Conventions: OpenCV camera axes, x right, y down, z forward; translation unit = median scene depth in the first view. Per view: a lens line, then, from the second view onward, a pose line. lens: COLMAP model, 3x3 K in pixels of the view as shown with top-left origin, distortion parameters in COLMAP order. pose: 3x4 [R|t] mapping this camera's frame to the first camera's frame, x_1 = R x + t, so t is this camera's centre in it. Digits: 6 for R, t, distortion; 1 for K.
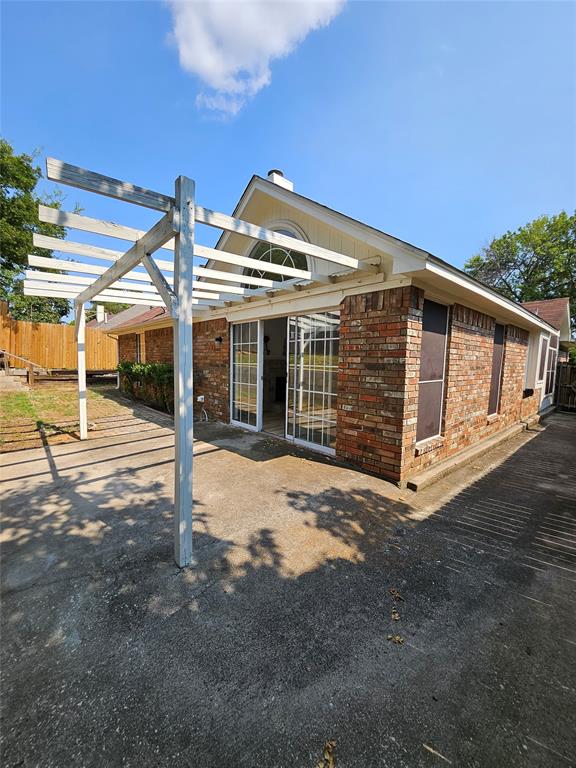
lens RADIAL K [[306.3, 0, 285.5], [0, 306.3, 383.3], [0, 0, 1]] dist [-0.010342, 0.000219]
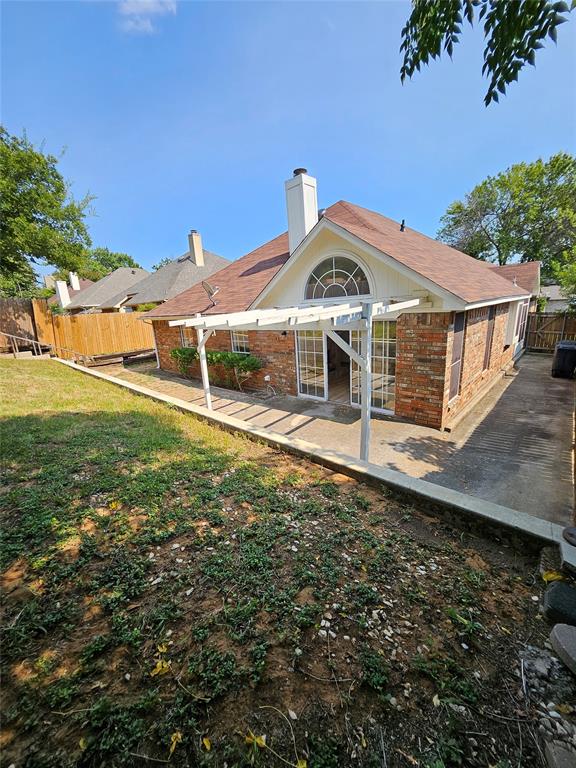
lens RADIAL K [[306.3, 0, 289.4], [0, 306.3, 385.6], [0, 0, 1]] dist [-0.010342, 0.000219]
pose [[0.992011, -0.105262, 0.069530, -0.496830], [0.090596, 0.977982, 0.188000, -0.271541], [-0.087788, -0.180199, 0.979705, -0.485472]]
